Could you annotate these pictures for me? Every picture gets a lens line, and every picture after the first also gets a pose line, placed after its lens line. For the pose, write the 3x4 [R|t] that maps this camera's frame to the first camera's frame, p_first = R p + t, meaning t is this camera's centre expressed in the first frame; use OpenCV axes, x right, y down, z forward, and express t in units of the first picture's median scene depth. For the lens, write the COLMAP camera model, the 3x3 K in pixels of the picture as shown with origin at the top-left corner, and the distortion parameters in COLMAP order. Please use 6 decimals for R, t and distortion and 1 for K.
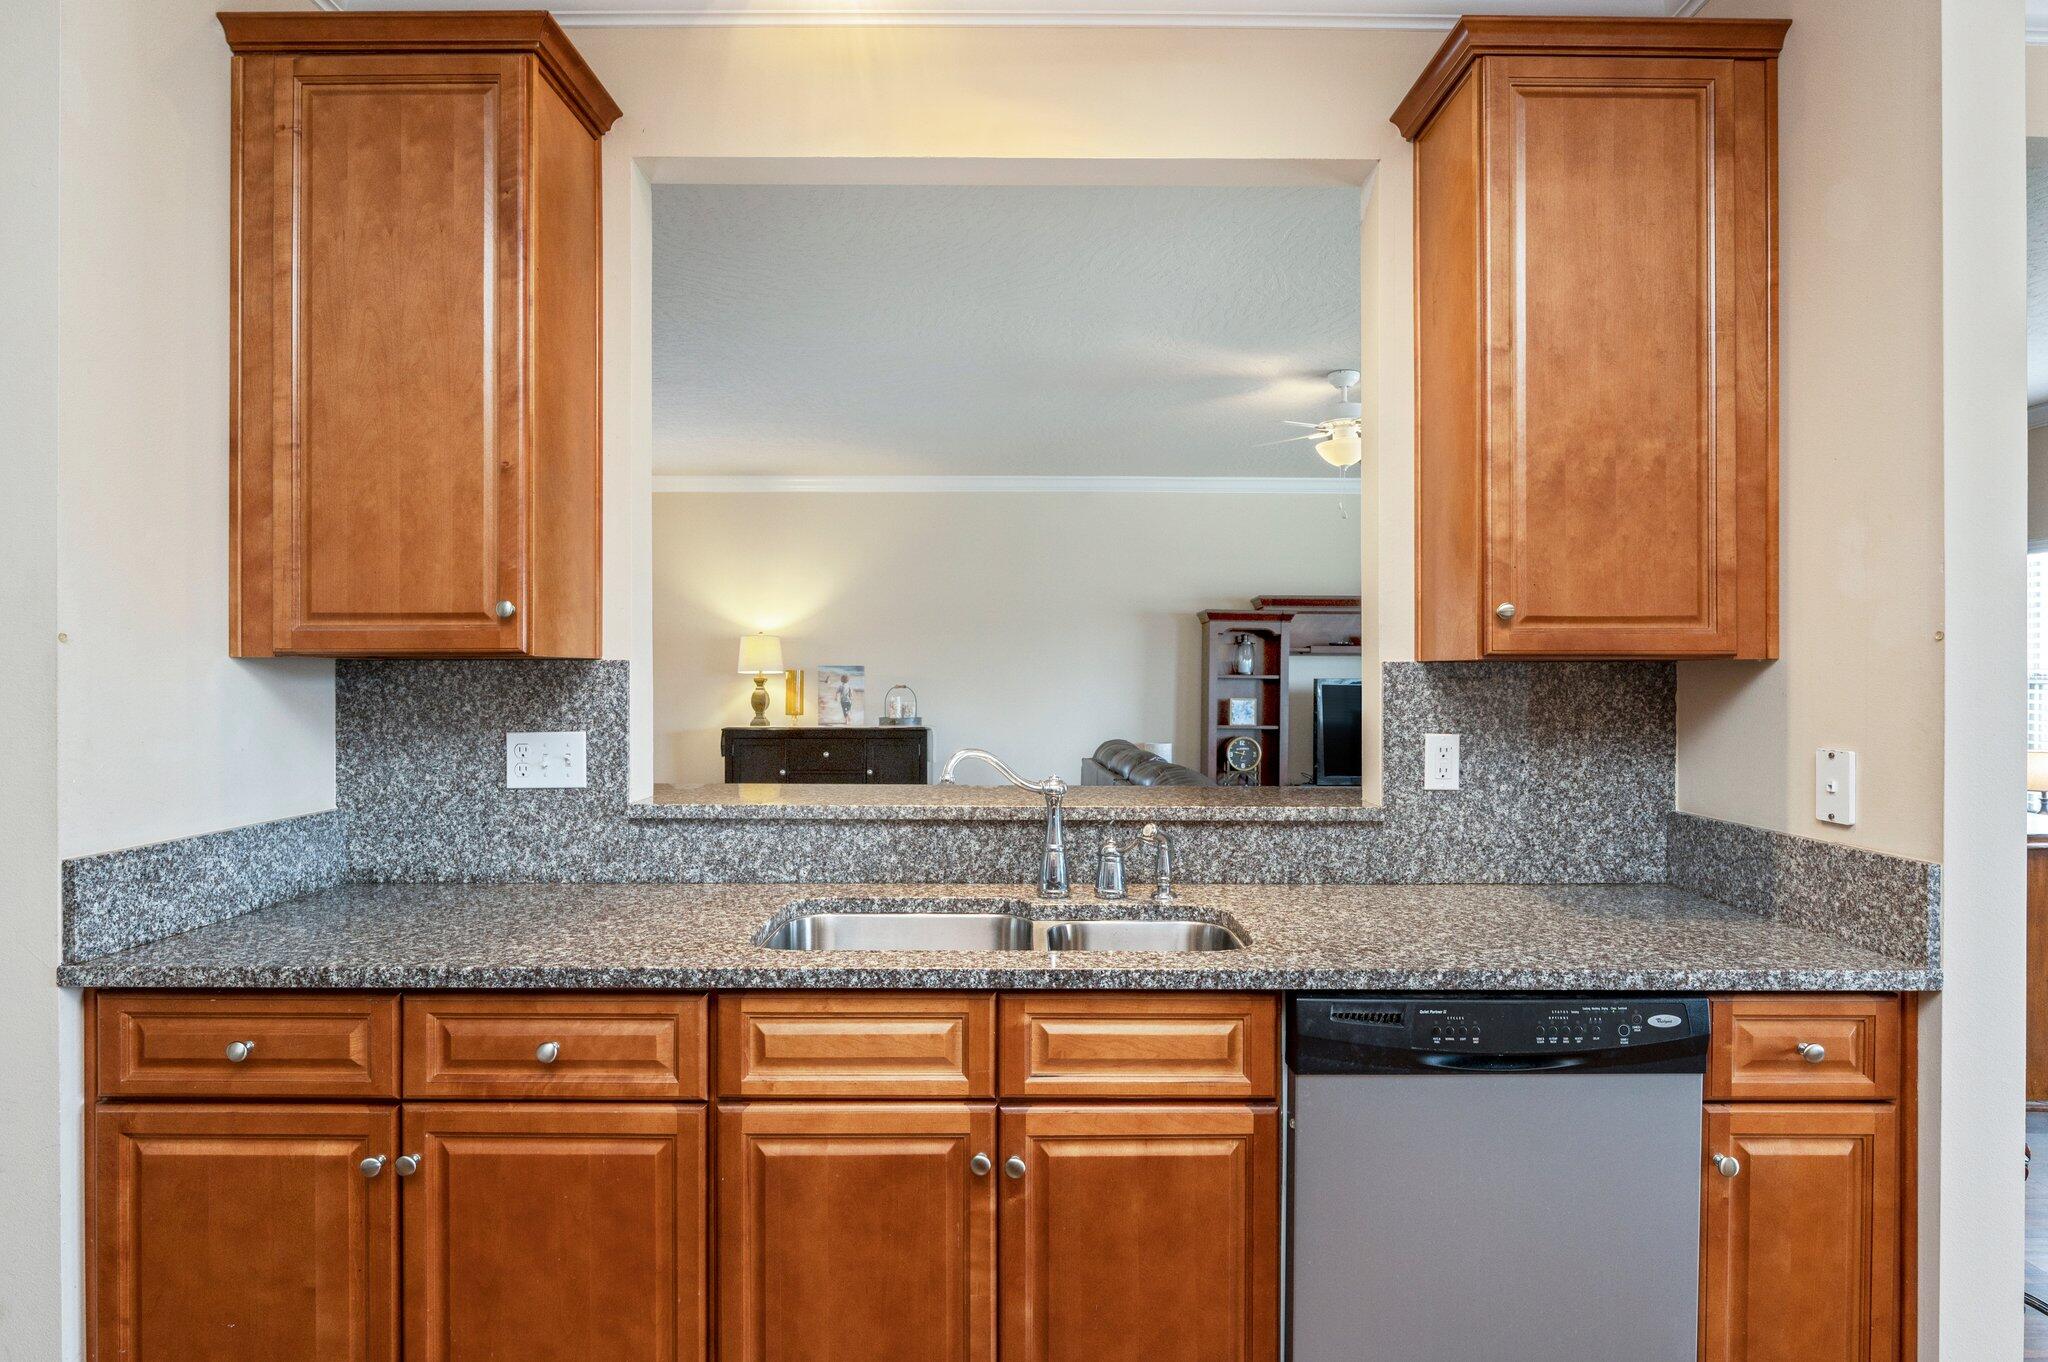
lens RADIAL K [[1071.3, 0, 1016.3], [0, 1071.3, 680.9], [0, 0, 1]] dist [-0.006566, -0.002794]
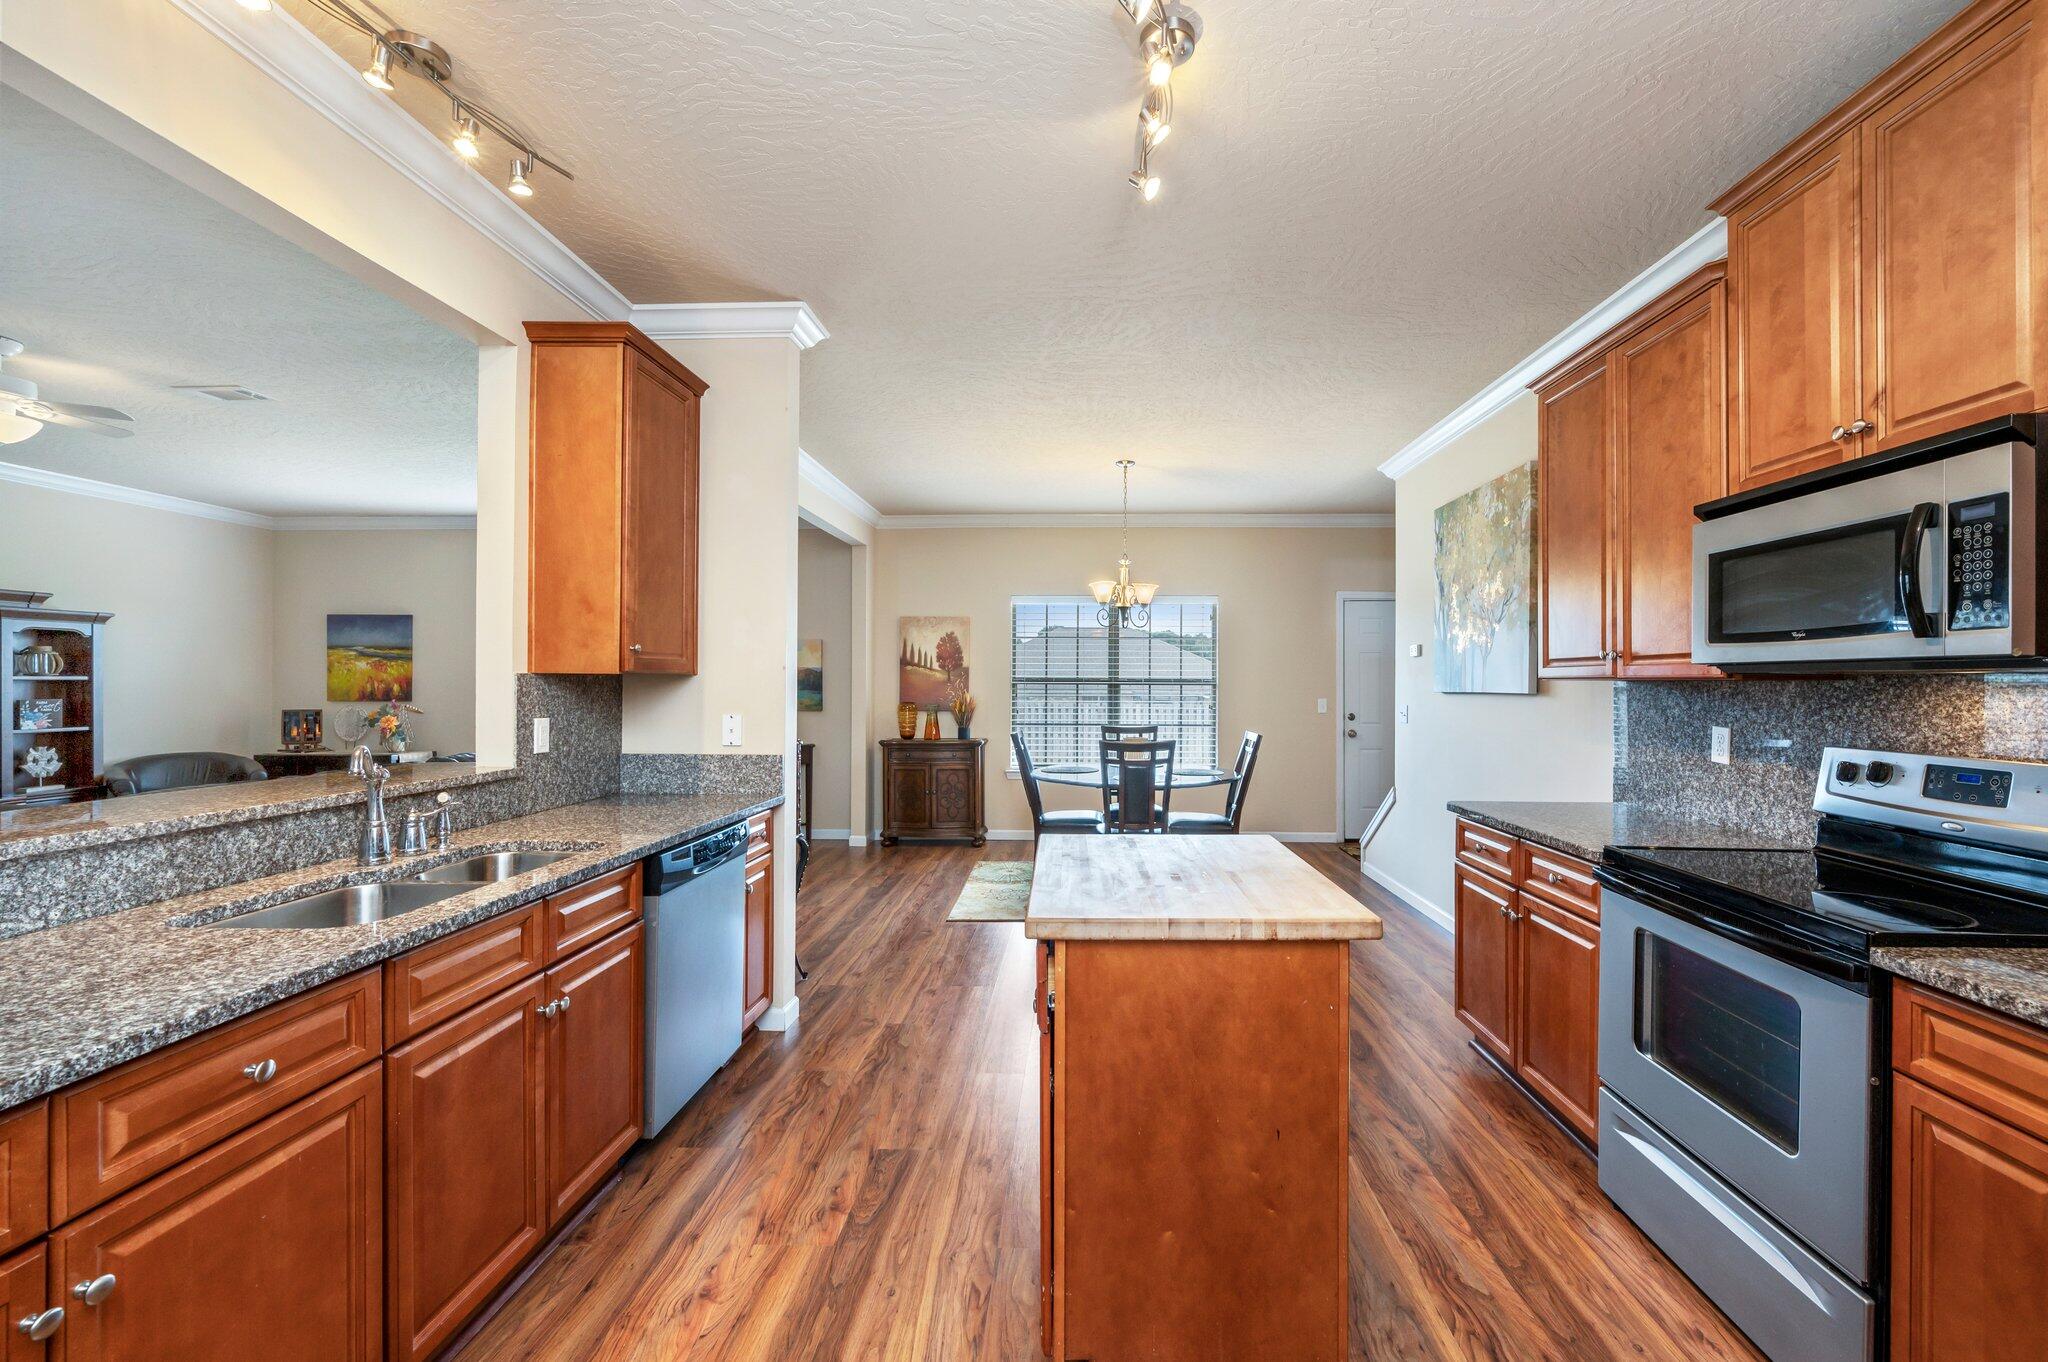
lens RADIAL K [[831.2, 0, 1072.1], [0, 831.2, 679.6], [0, 0, 1]] dist [-0.009984, 0.001192]
pose [[0.017857, 0.001746, 0.999839, -0.846766], [-0.002729, 0.999995, -0.001697, -0.010290], [-0.999837, -0.002698, 0.017862, 0.172951]]
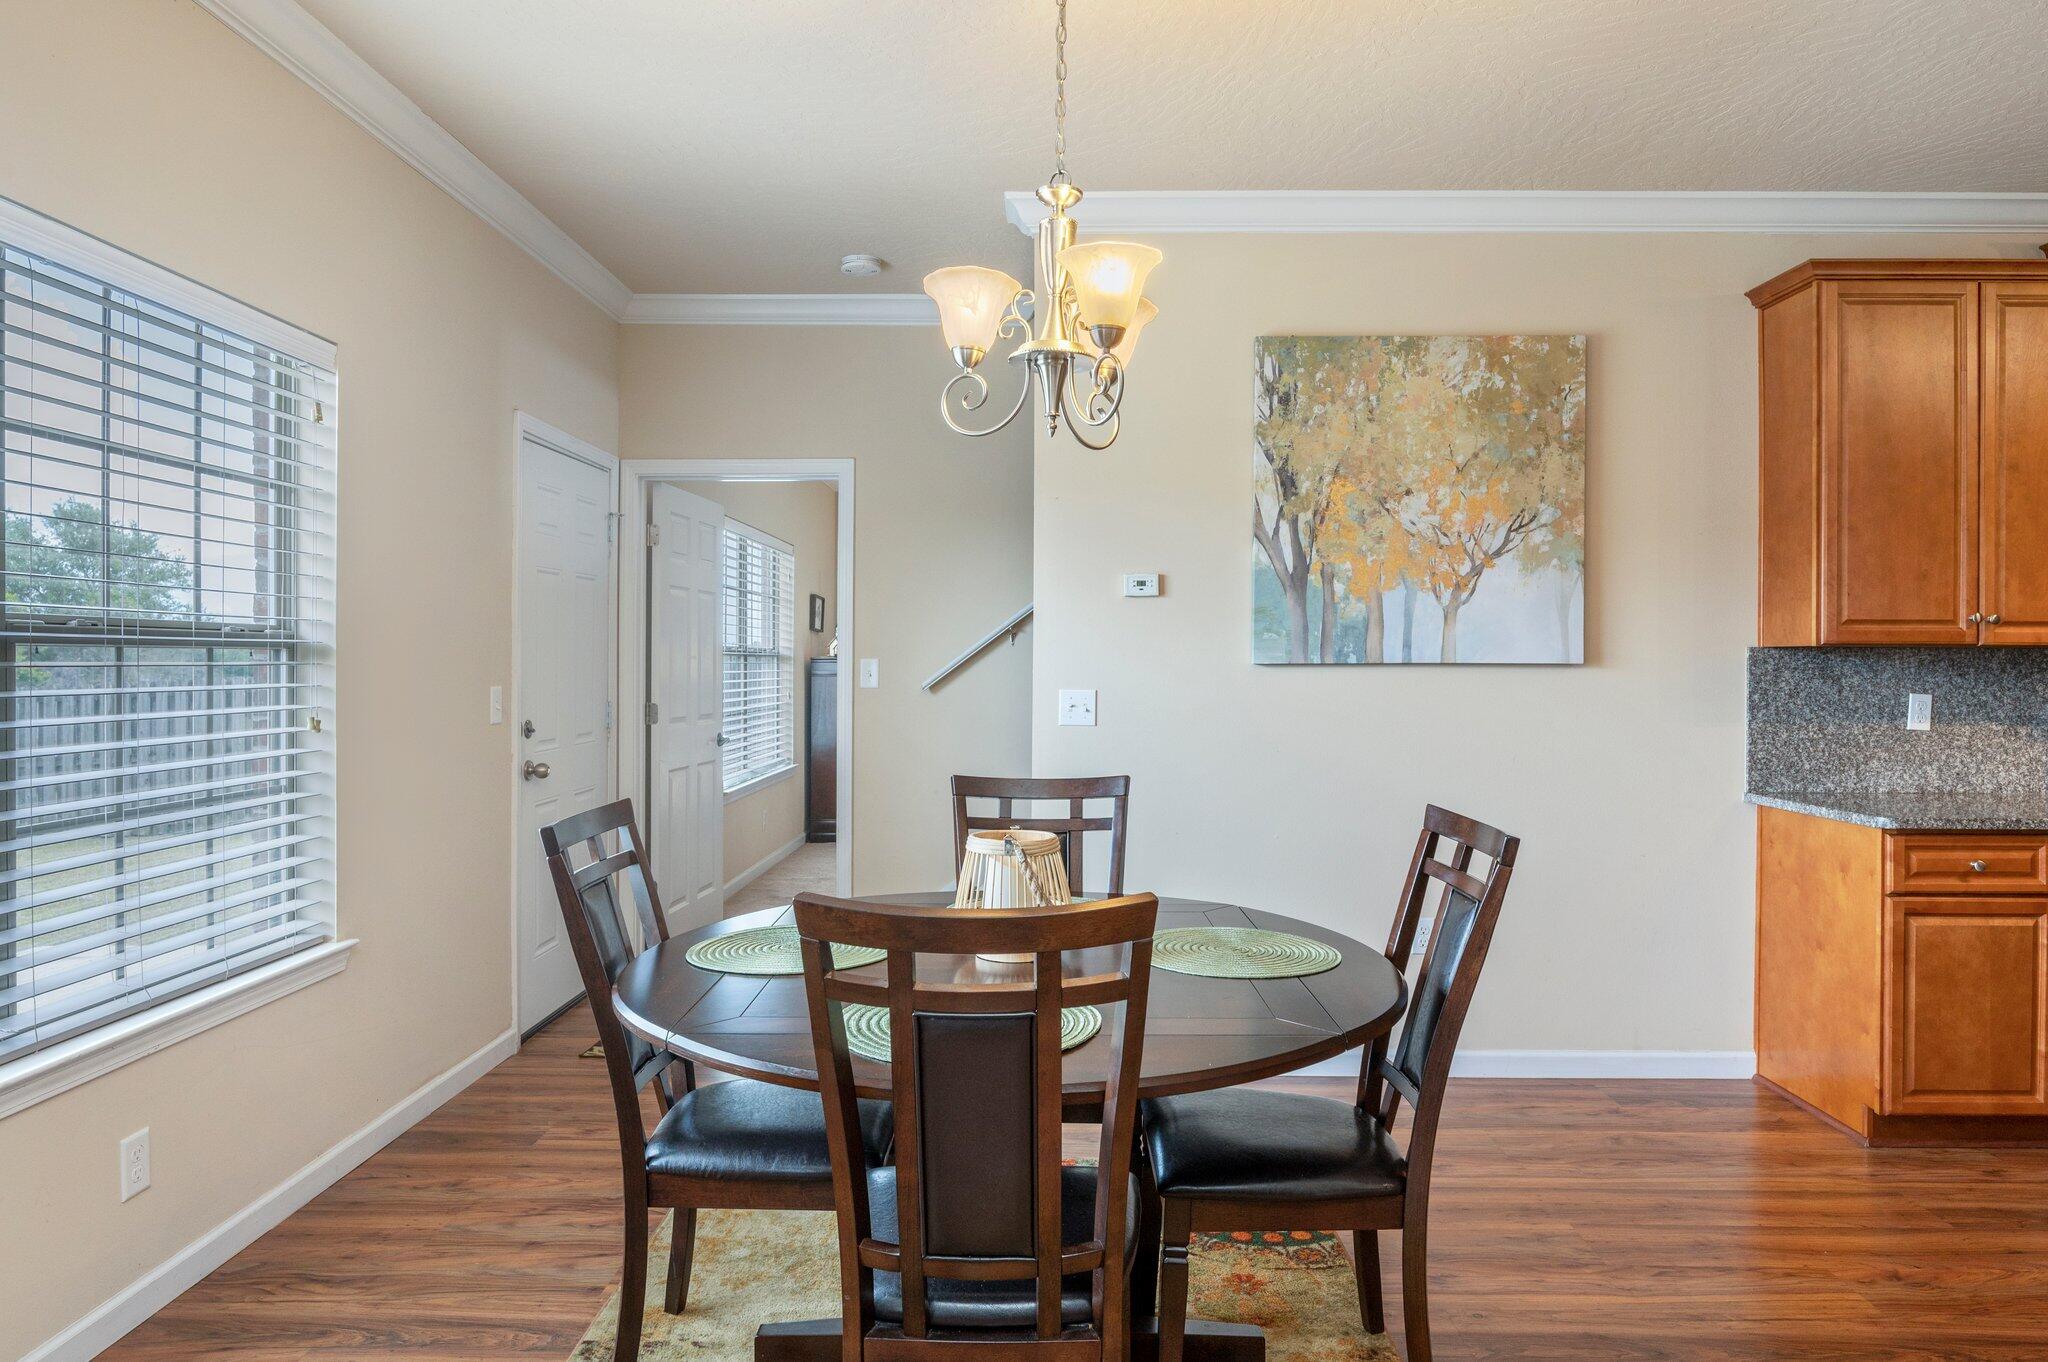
lens RADIAL K [[1238.7, 0, 1033.6], [0, 1238.7, 665.3], [0, 0, 1]] dist [-0.002451, -0.003694]
pose [[-0.999515, -0.006475, 0.030474, 1.591955], [-0.006442, 0.999979, 0.001206, 0.018838], [-0.030481, 0.001009, -0.999535, 1.072130]]
